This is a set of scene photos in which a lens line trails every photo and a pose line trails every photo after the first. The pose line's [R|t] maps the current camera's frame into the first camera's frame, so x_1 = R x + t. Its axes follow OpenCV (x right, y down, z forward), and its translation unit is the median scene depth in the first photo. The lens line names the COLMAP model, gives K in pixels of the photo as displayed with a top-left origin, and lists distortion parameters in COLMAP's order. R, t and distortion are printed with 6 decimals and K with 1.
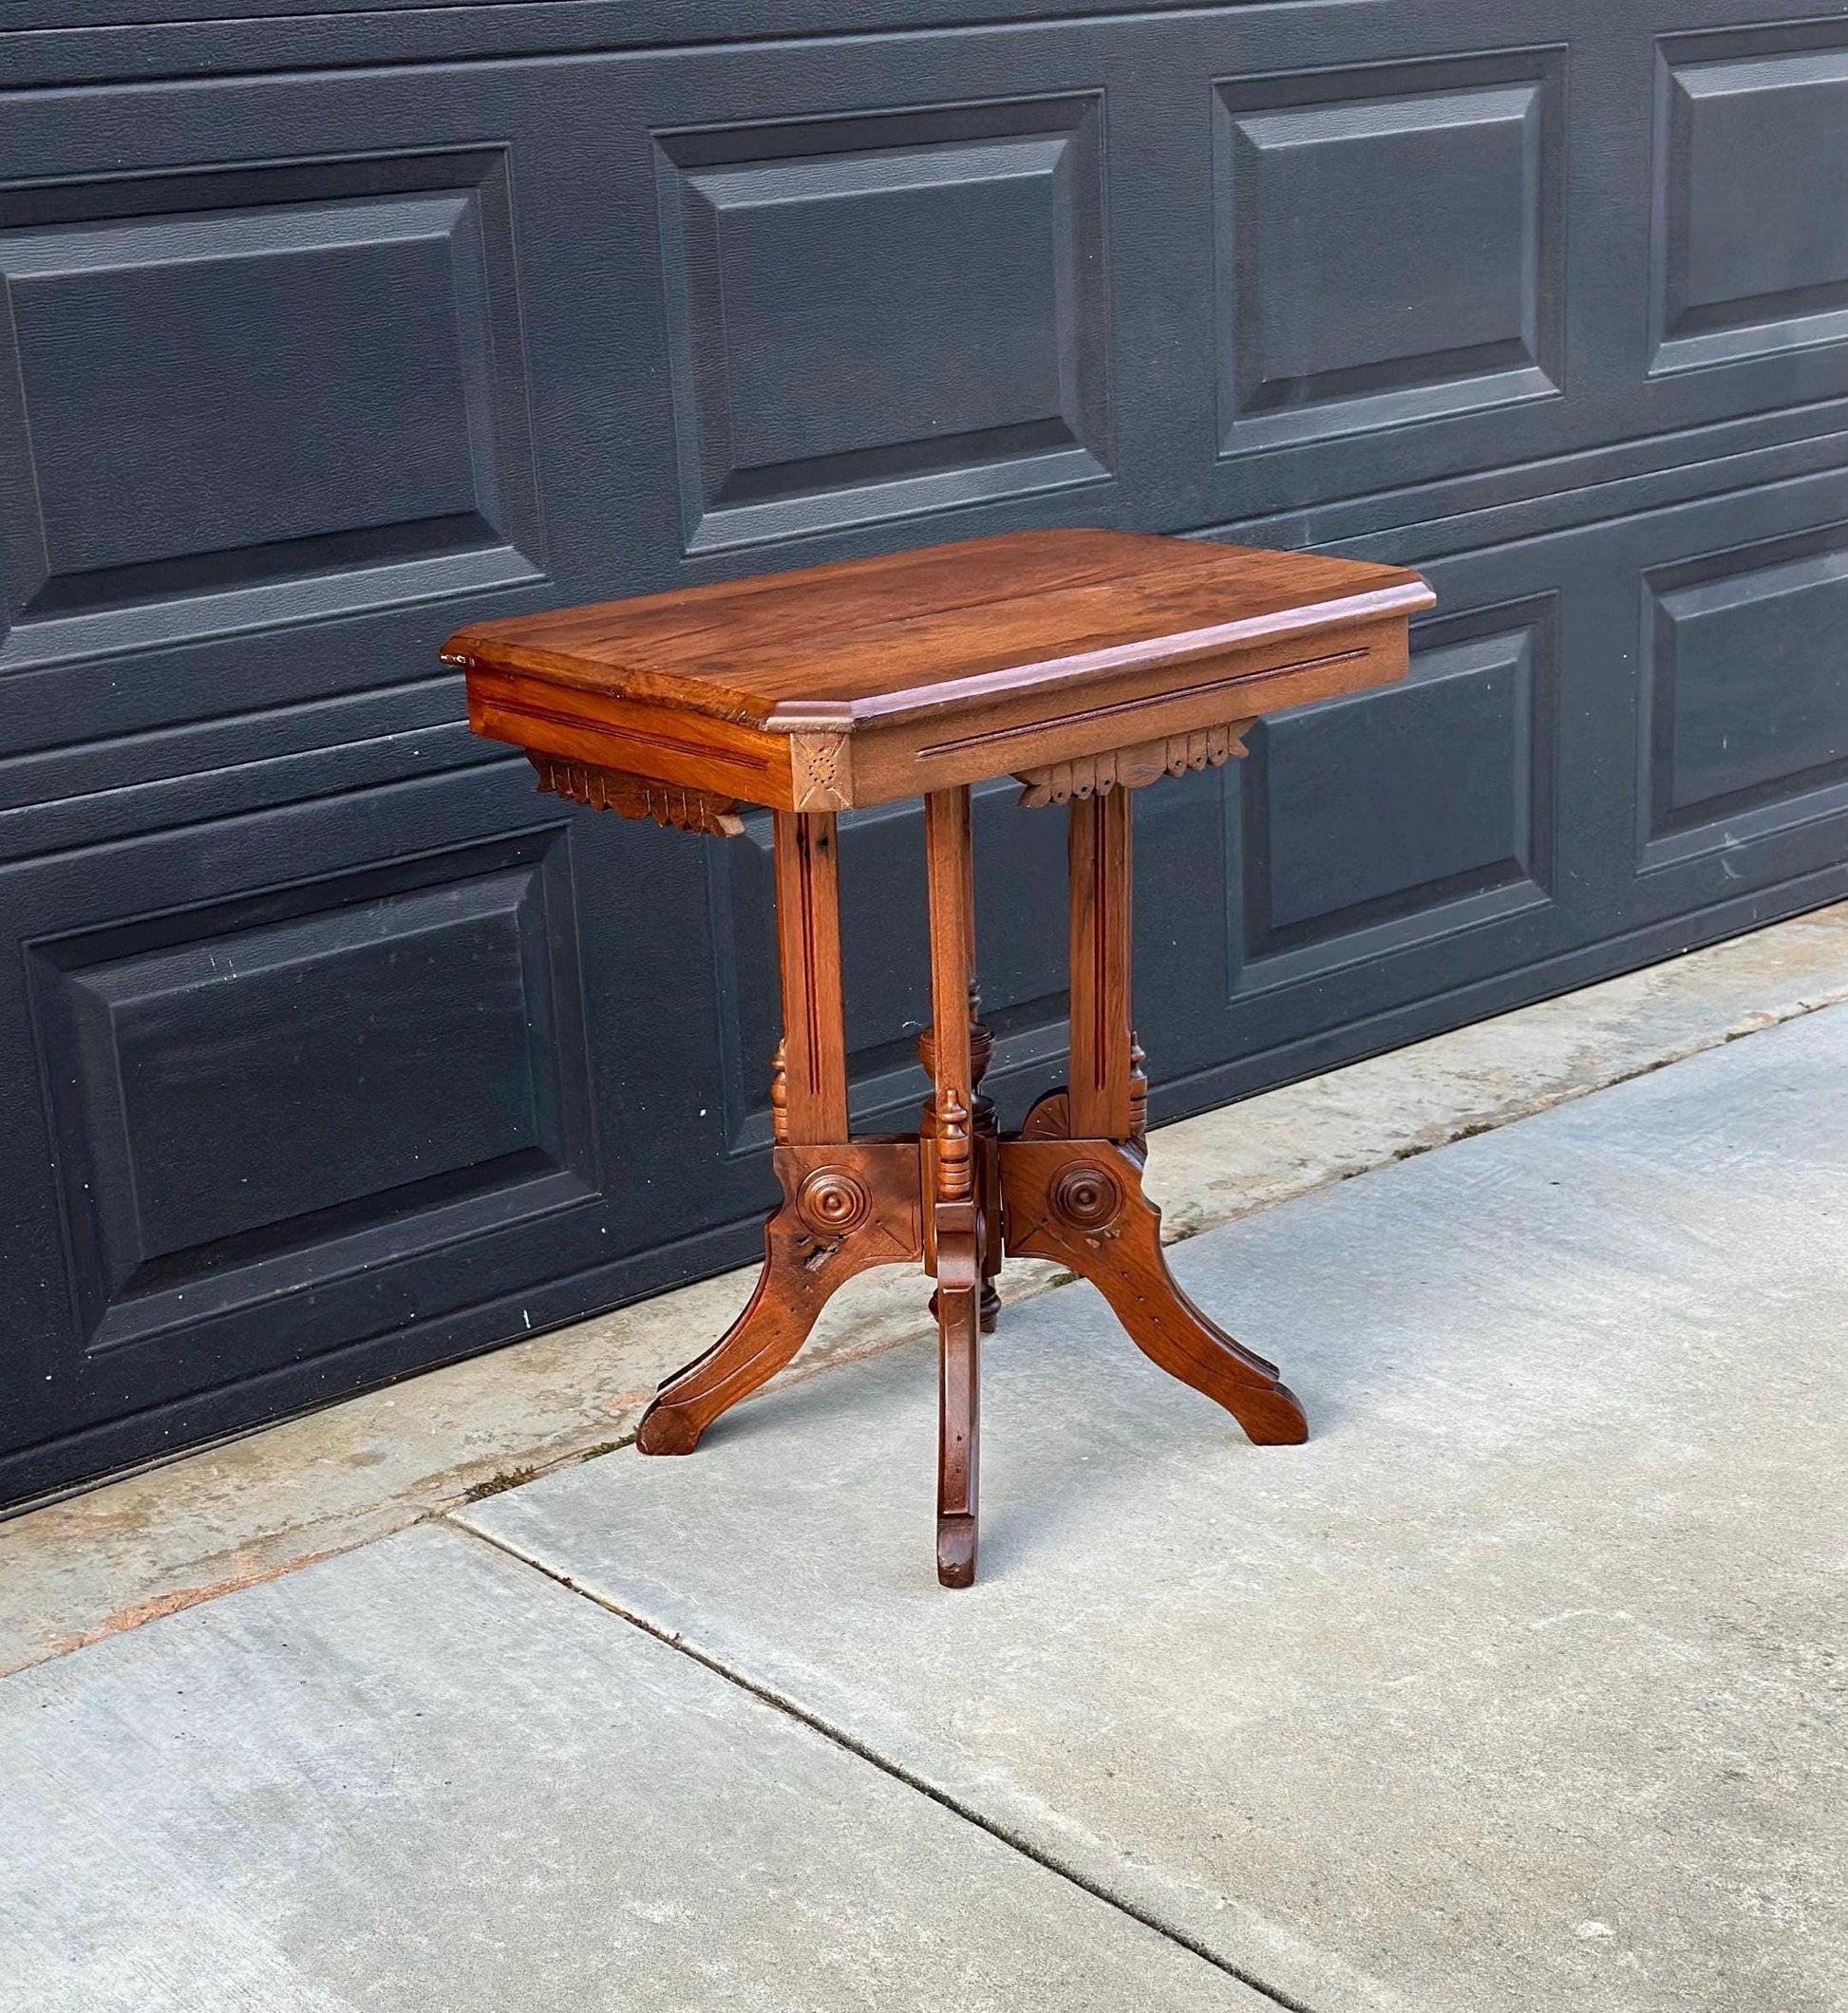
lens RADIAL K [[3617.7, 0, 955.5], [0, 3617.7, 1218.1], [0, 0, 1]] dist [0.145924, 0.000000]
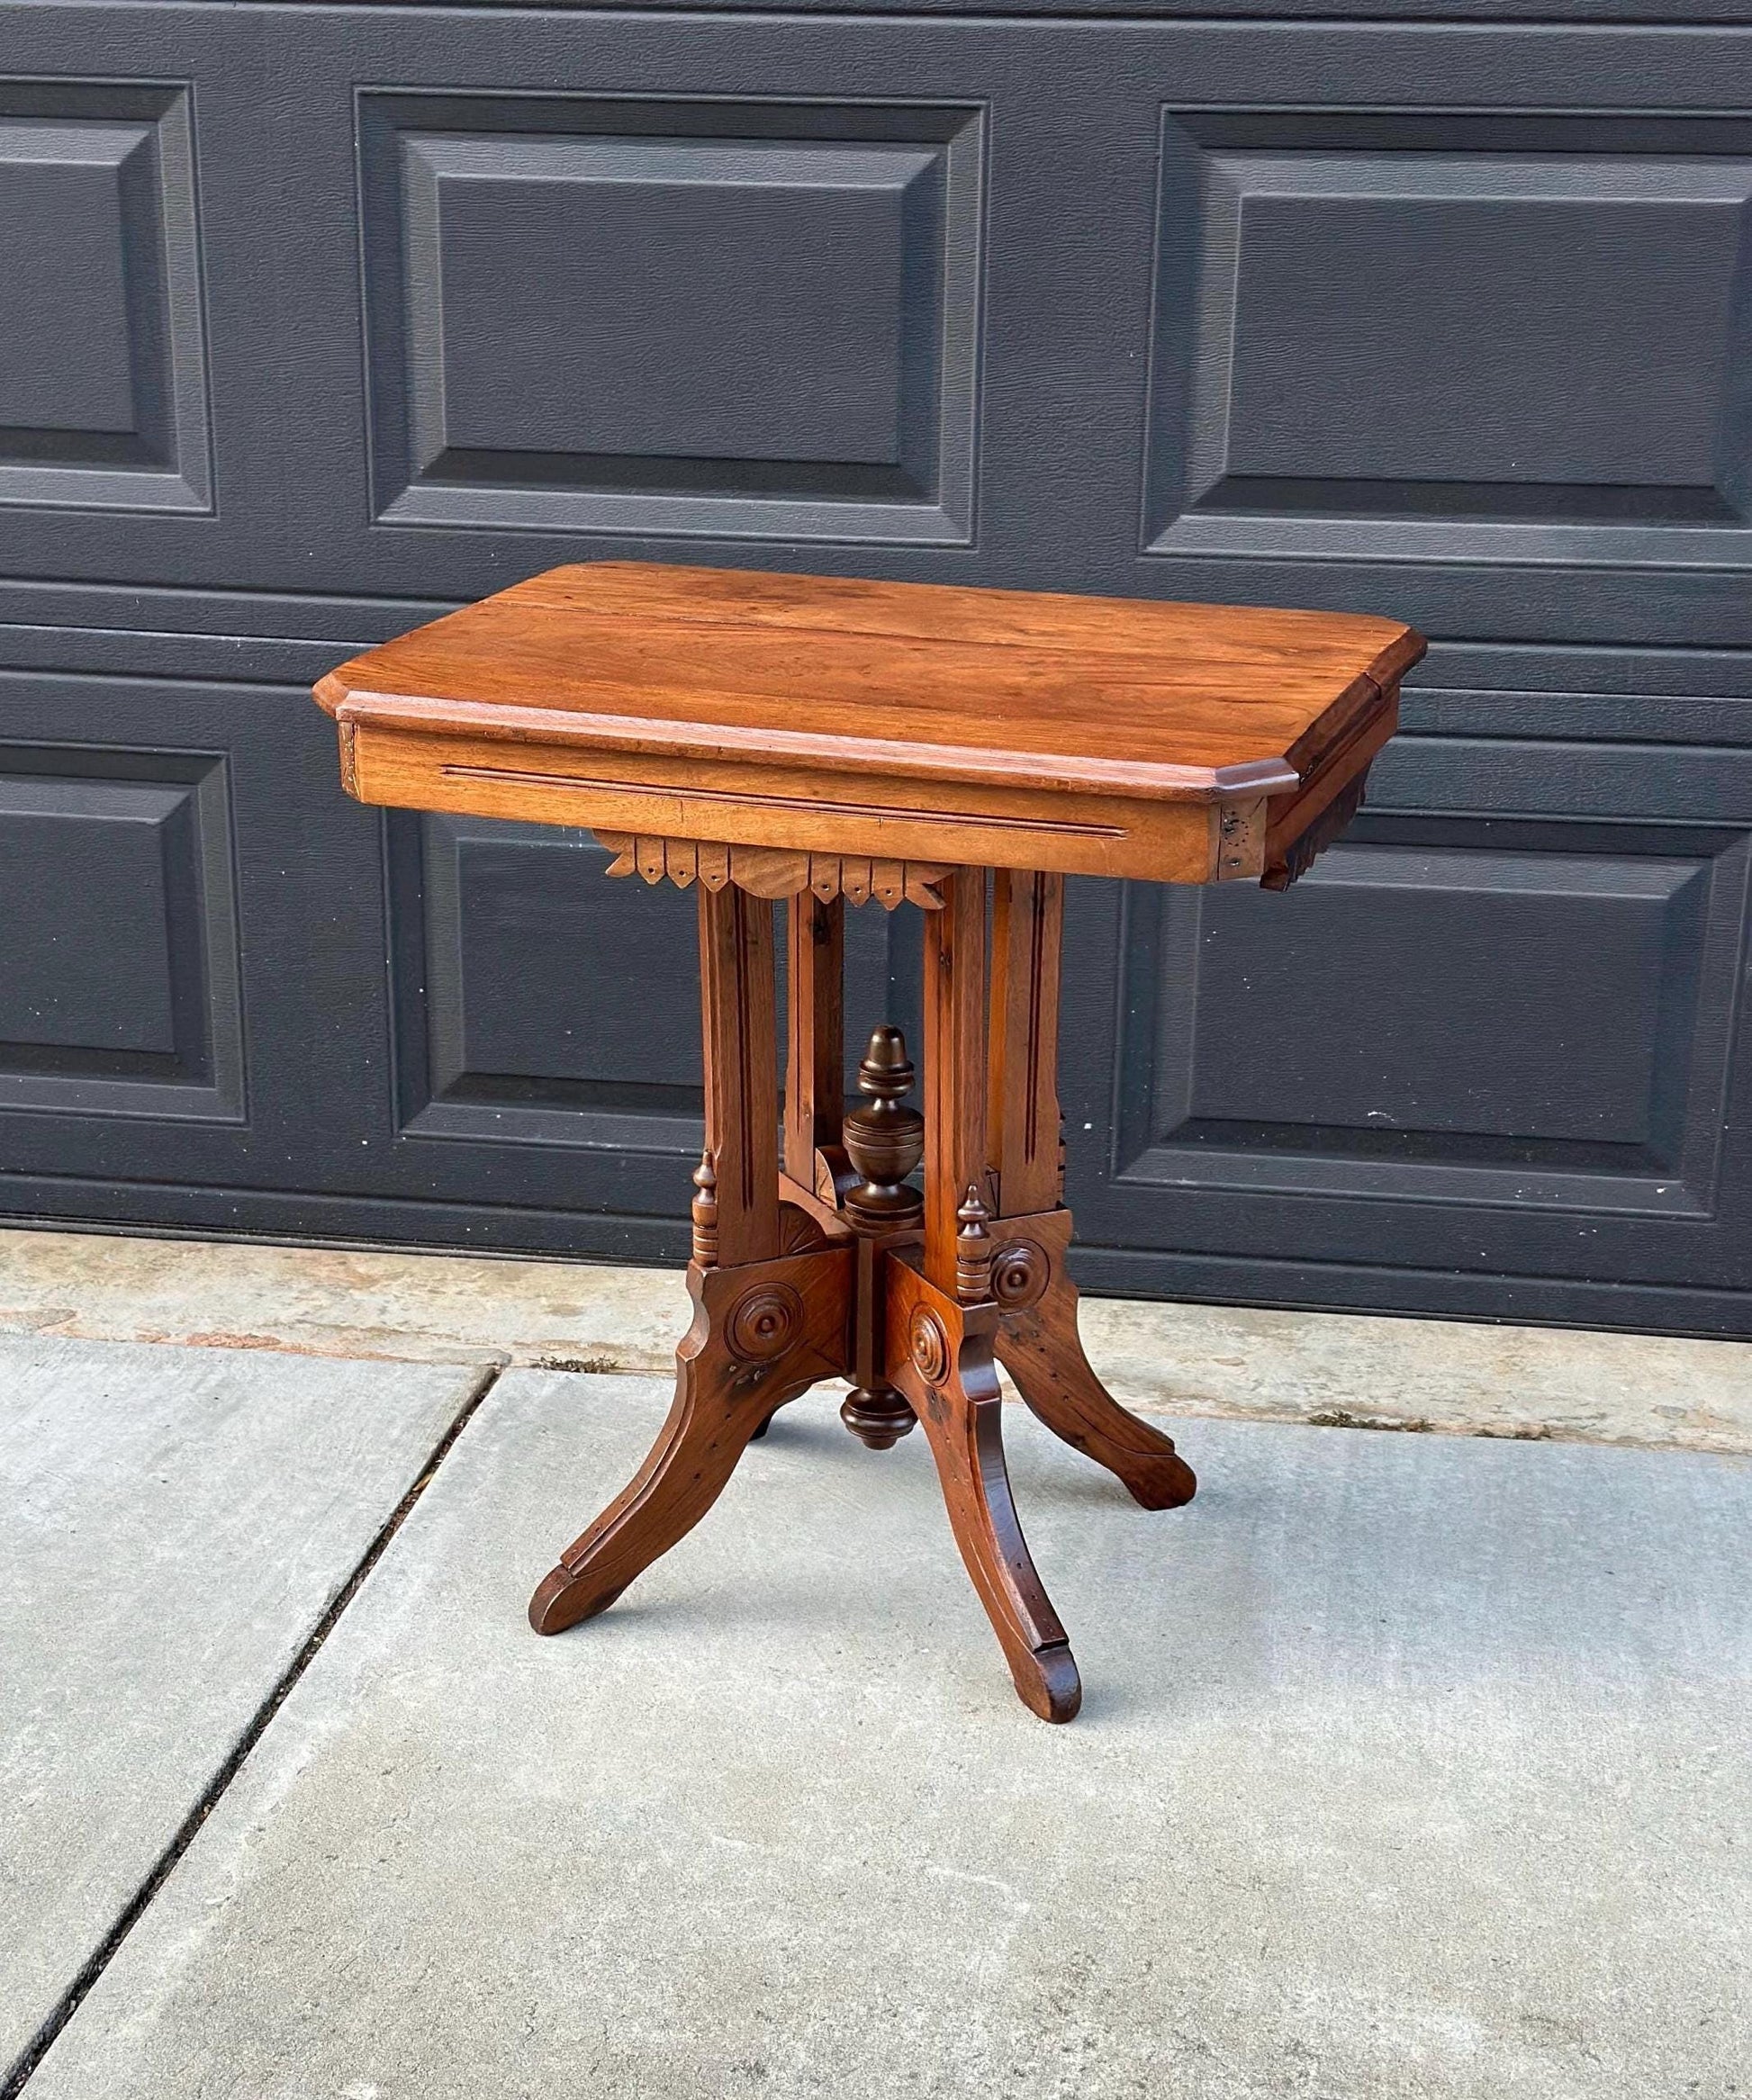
lens RADIAL K [[3473.9, 0, 805.9], [0, 3473.9, 1221.8], [0, 0, 1]] dist [0.139118, 0.000000]
pose [[0.635102, 0.310519, -0.707265, 0.610199], [-0.299408, 0.943017, 0.145165, -0.130771], [0.712040, 0.119566, 0.691884, 0.341521]]
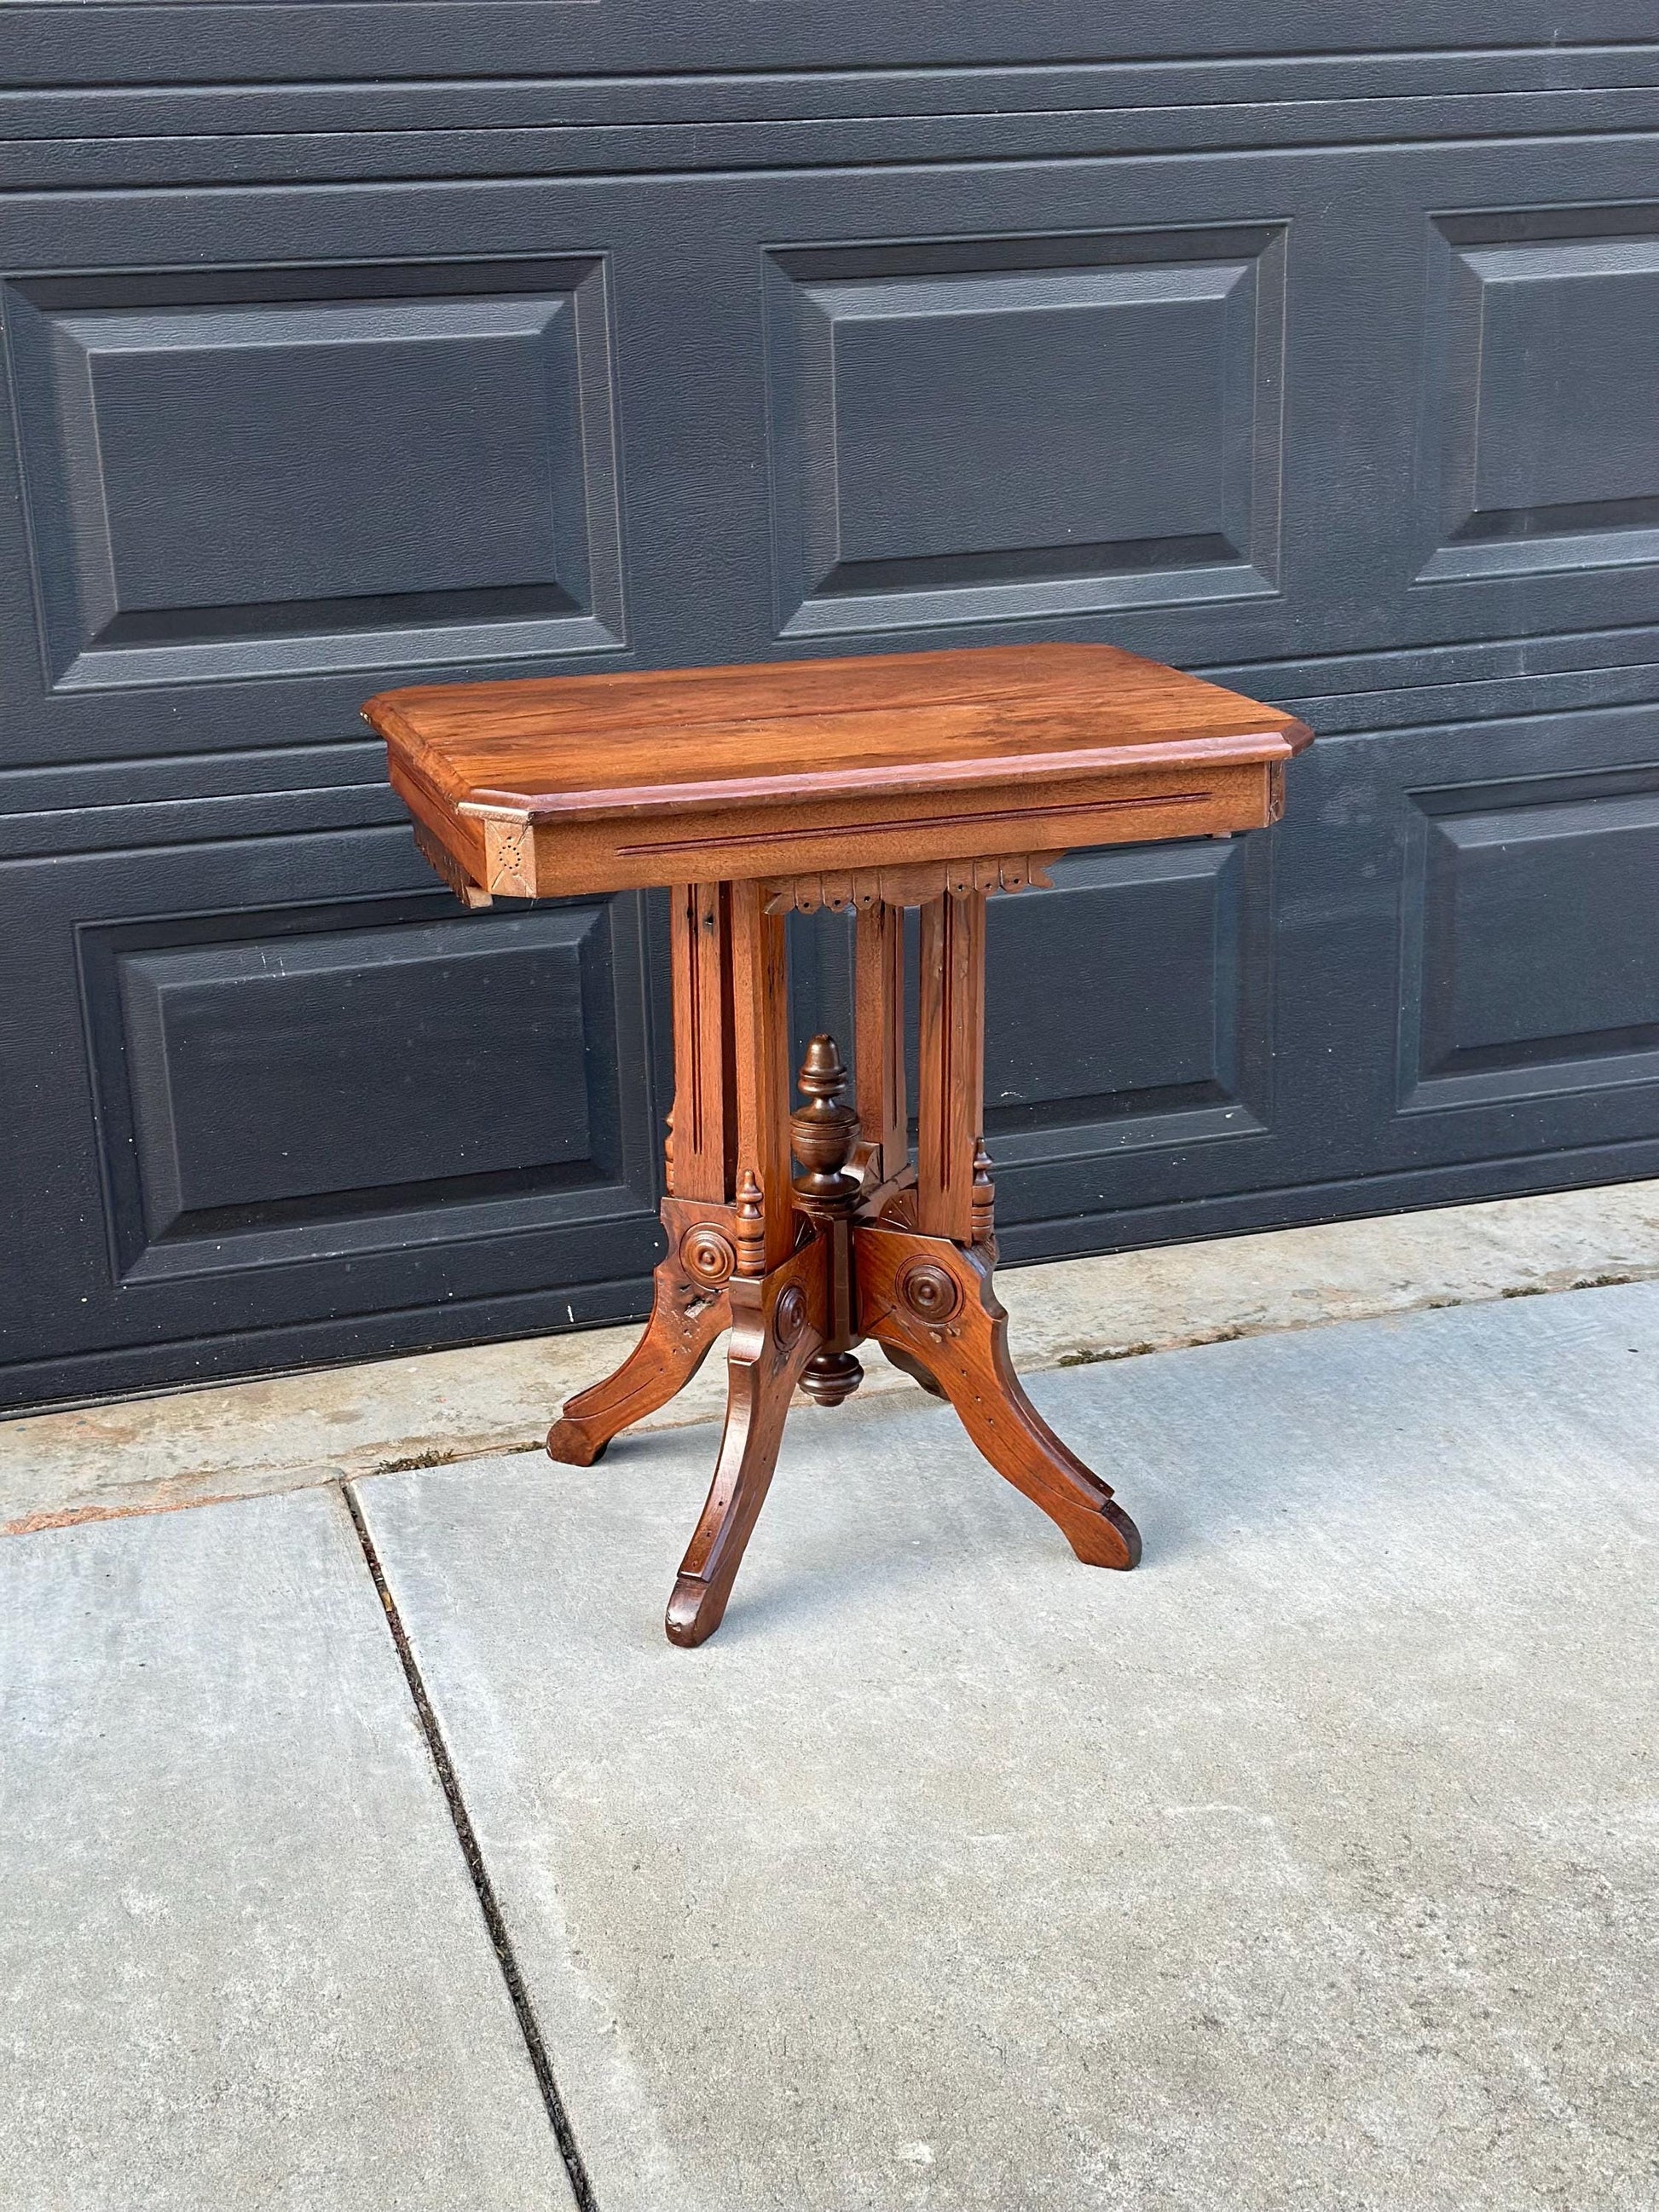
lens RADIAL K [[3117.4, 0, 829.0], [0, 3117.4, 1120.7], [0, 0, 1]] dist [0.143209, 0.000000]
pose [[0.916308, 0.143745, -0.373787, 0.324571], [-0.147294, 0.988906, 0.019217, -0.064836], [0.372403, 0.037448, 0.927315, 0.163679]]
